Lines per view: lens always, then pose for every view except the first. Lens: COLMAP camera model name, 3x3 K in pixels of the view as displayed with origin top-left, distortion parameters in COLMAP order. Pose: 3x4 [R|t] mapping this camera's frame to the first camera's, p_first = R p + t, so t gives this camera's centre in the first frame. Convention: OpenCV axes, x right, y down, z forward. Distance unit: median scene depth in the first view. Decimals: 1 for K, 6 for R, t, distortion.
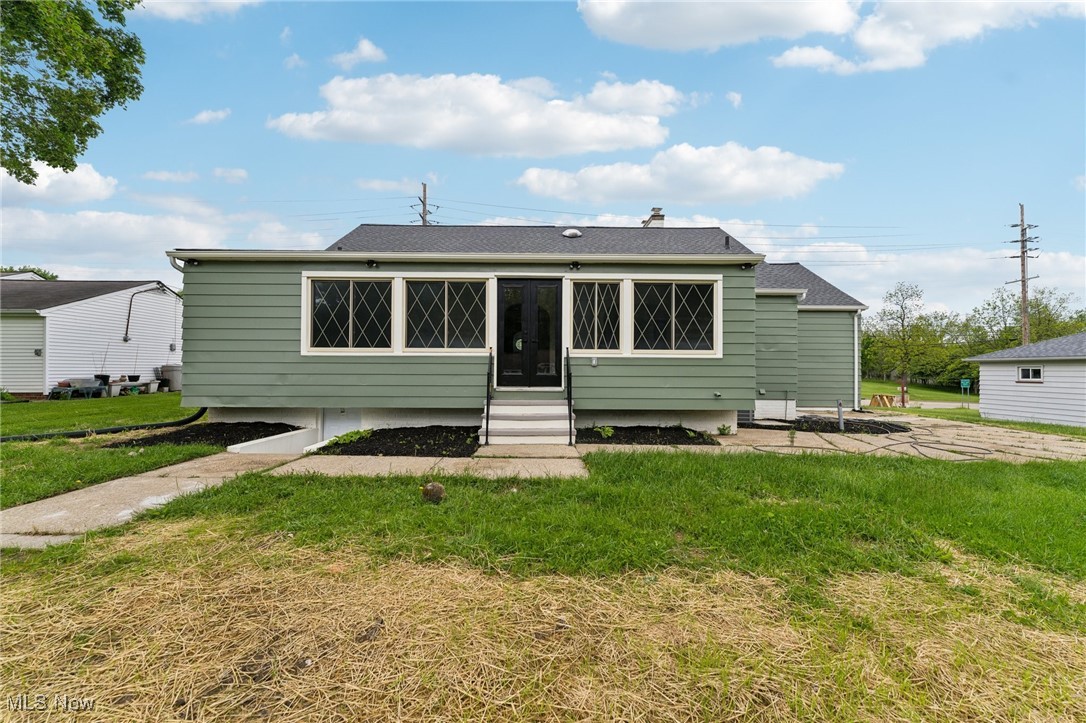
lens RADIAL K [[437.7, 0, 543.3], [0, 437.7, 367.5], [0, 0, 1]] dist [0.000193, 0.000809]
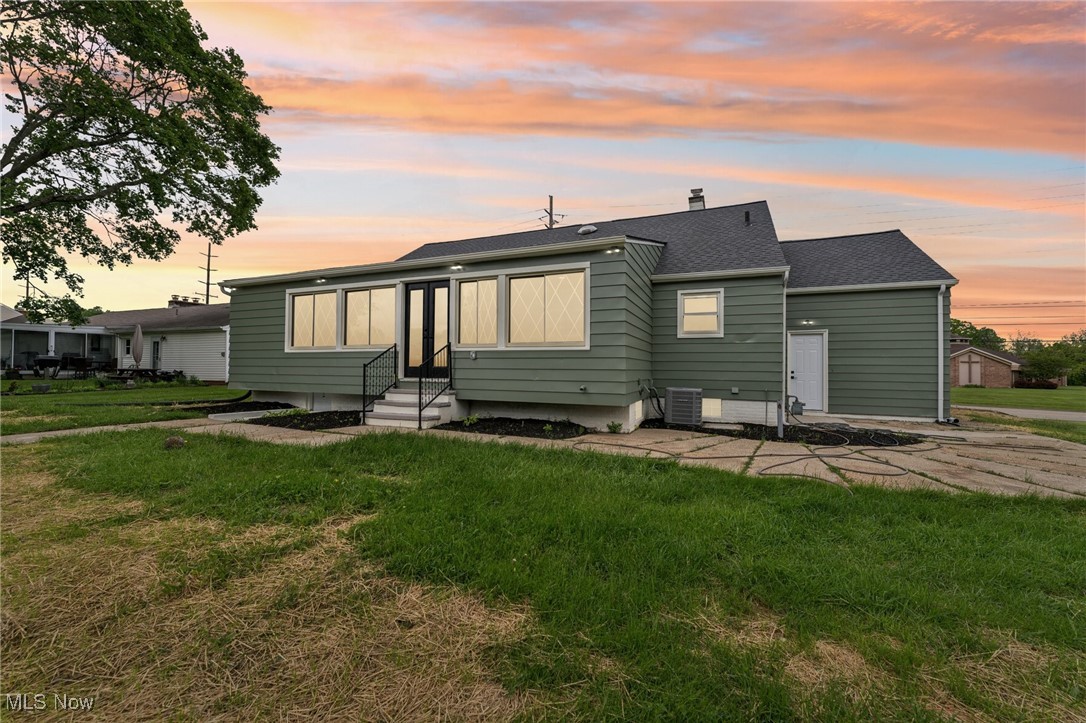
lens RADIAL K [[437.7, 0, 541.1], [0, 437.7, 361.6], [0, 0, 1]] dist [0.000193, 0.000809]
pose [[0.913718, -0.004054, -0.406329, 0.608154], [-0.003677, 0.999827, -0.018245, 0.018827], [0.406333, 0.018165, 0.913545, 0.084060]]
